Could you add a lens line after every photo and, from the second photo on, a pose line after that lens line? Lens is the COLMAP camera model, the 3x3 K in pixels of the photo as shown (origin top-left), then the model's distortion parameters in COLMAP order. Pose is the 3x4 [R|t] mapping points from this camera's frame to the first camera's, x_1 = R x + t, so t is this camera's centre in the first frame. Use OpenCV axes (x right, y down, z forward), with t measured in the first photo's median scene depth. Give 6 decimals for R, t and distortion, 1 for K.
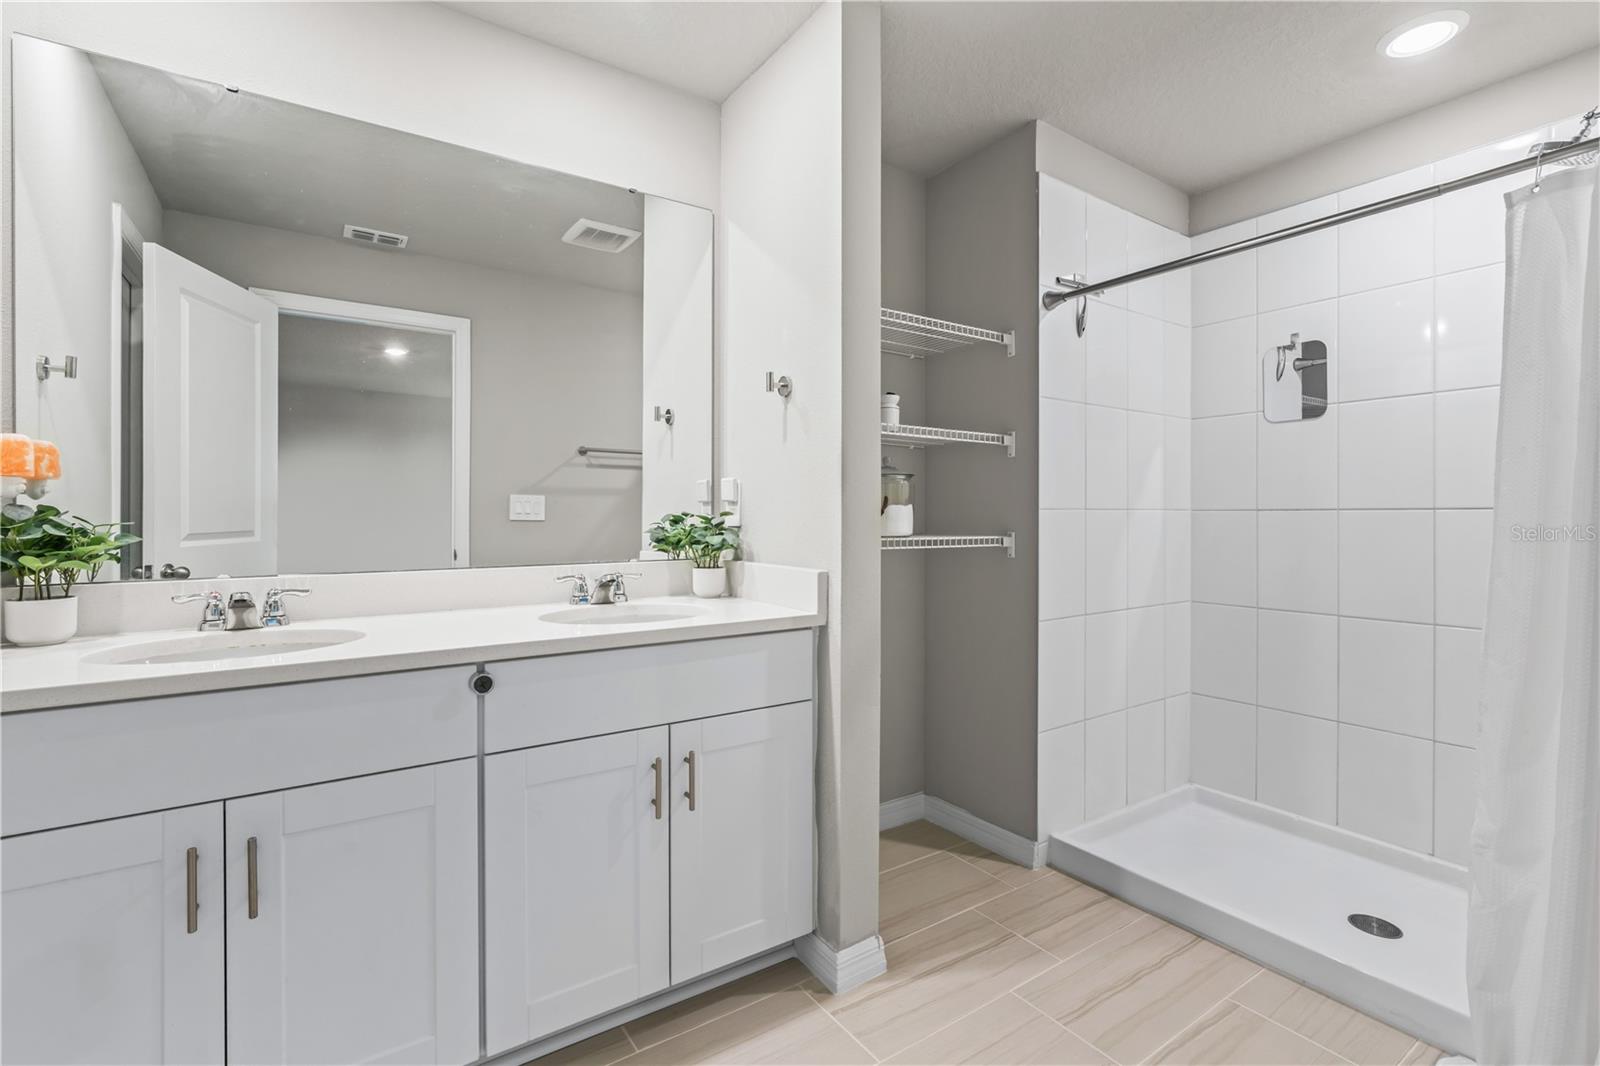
lens RADIAL K [[721.0, 0, 788.0], [0, 721.0, 521.9], [0, 0, 1]] dist [-0.015653, 0.006823]
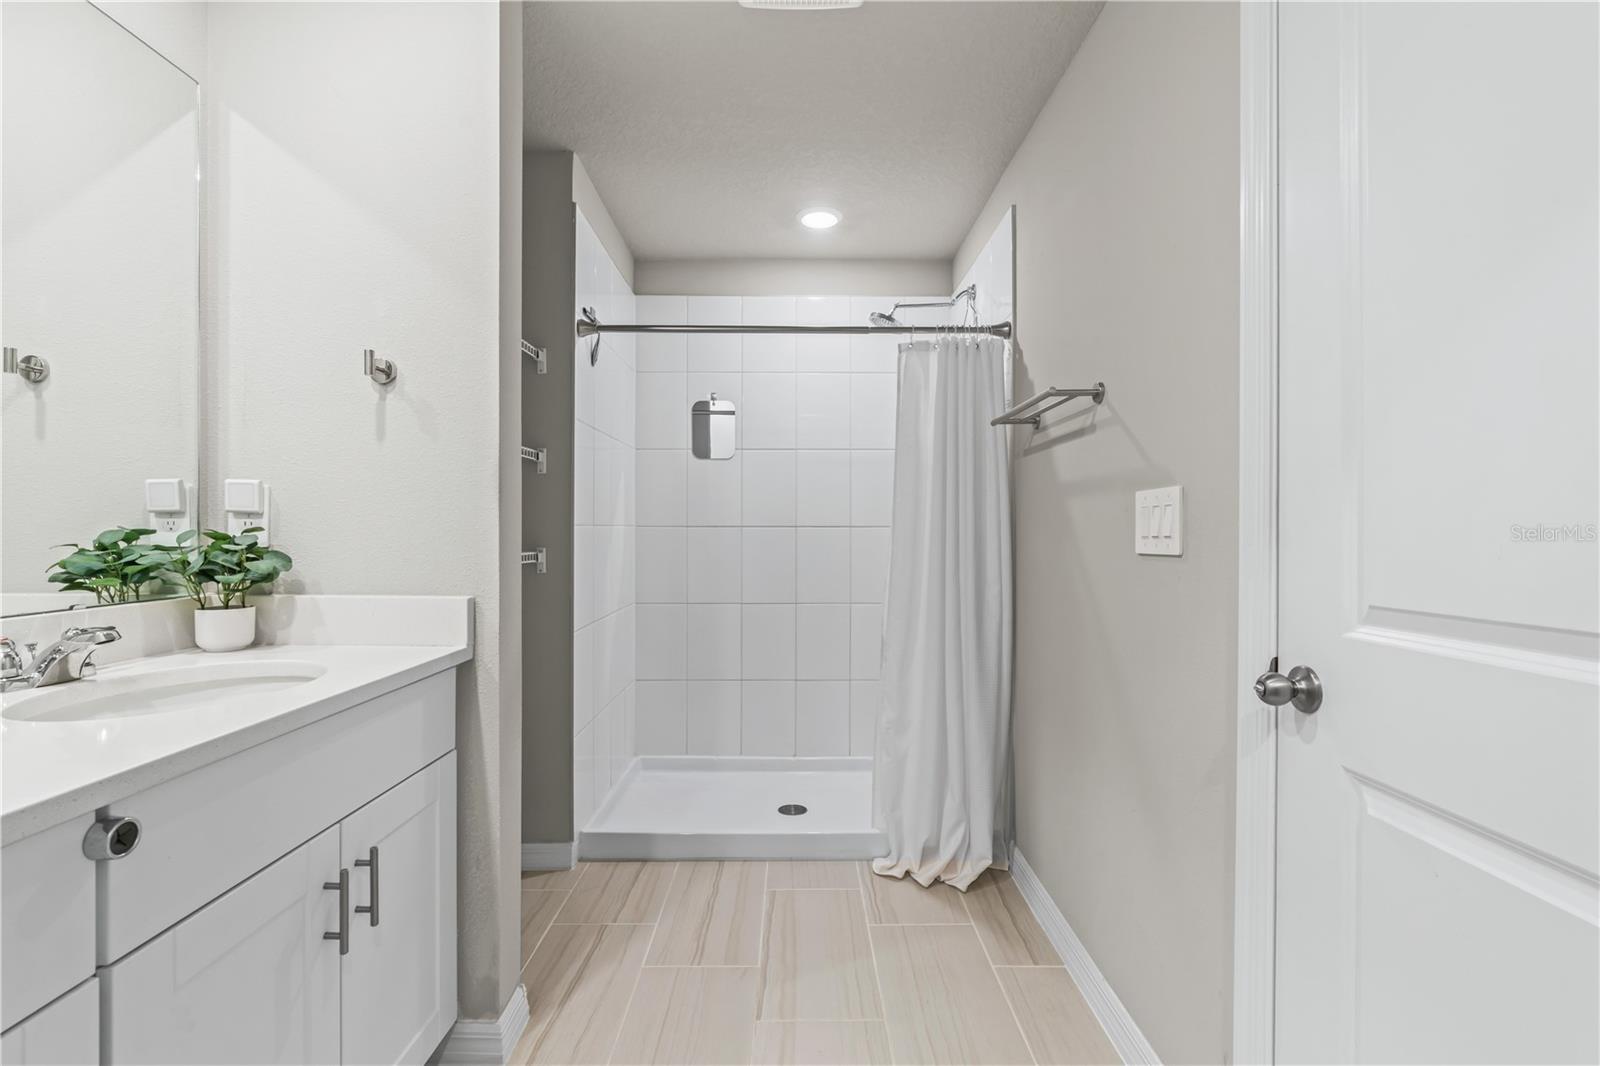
lens RADIAL K [[721.0, 0, 796.3], [0, 721.0, 540.2], [0, 0, 1]] dist [-0.015653, 0.006823]
pose [[0.554612, -0.011960, 0.832023, -0.405011], [0.004896, 0.999926, 0.011110, -0.007162], [-0.832094, -0.002088, 0.554630, 0.172819]]
